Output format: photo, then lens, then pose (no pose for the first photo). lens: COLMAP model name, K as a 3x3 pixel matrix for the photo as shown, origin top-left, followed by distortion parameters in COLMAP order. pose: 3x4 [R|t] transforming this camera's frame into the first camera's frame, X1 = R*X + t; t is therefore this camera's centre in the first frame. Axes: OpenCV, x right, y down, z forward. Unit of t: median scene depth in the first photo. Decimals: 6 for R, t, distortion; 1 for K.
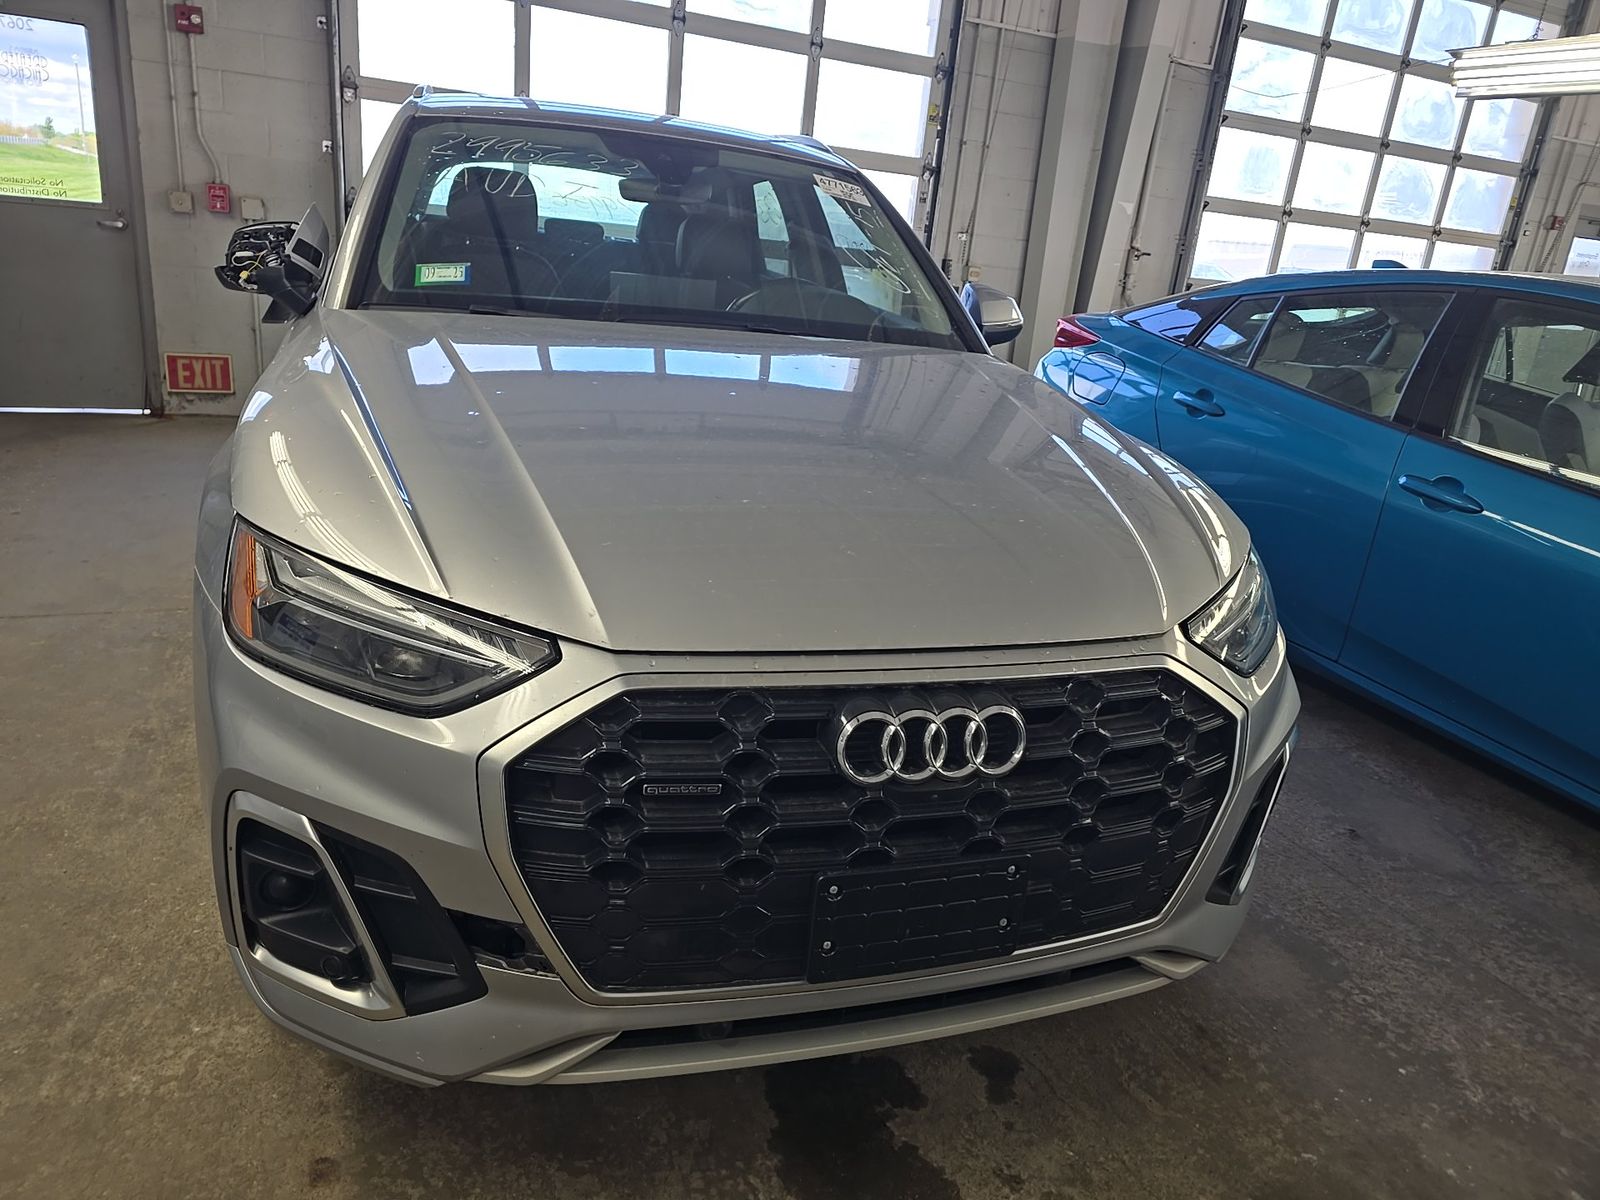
lens RADIAL K [[1093.8, 0, 804.7], [0, 1093.8, 608.5], [0, 0, 1]] dist [0.030920, -0.027655]
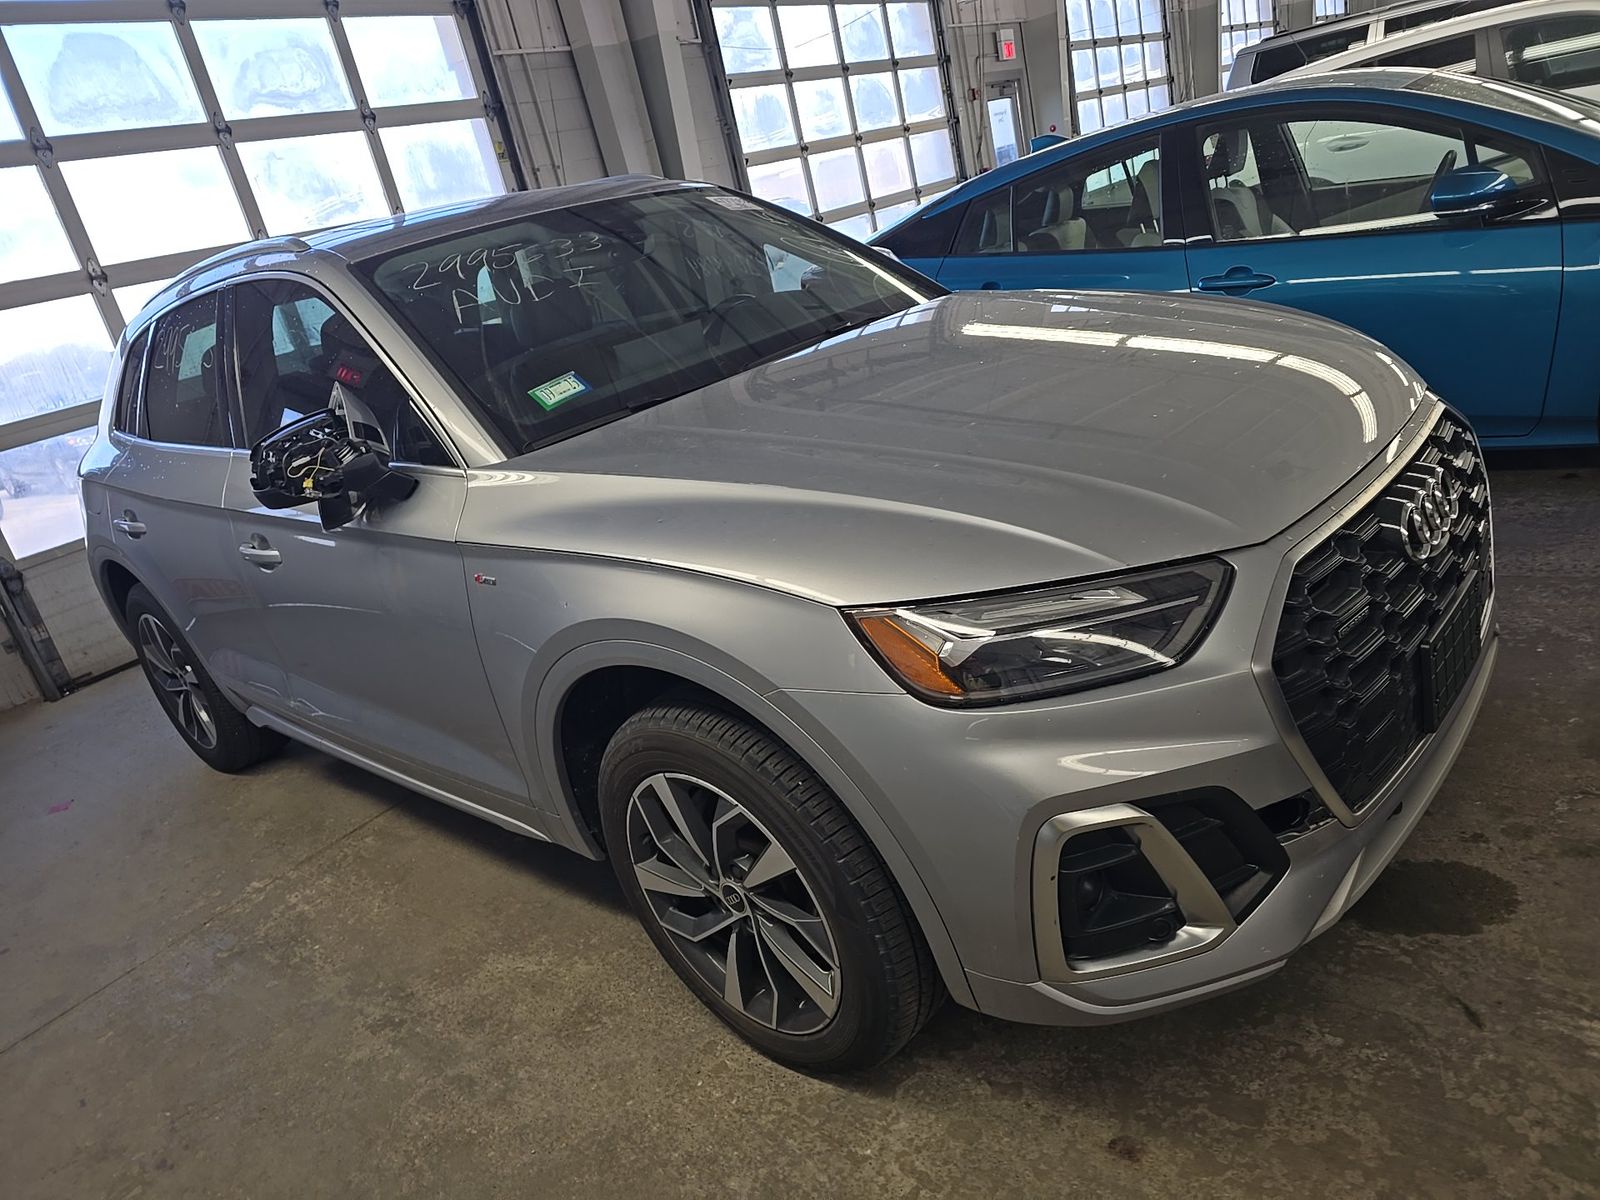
lens RADIAL K [[1093.8, 0, 801.8], [0, 1093.8, 599.7], [0, 0, 1]] dist [0.030920, -0.027655]
pose [[0.821644, -0.437377, 0.365518, -0.496780], [0.442592, 0.893630, 0.074415, -0.101211], [-0.359185, 0.100632, 0.927825, 0.049020]]
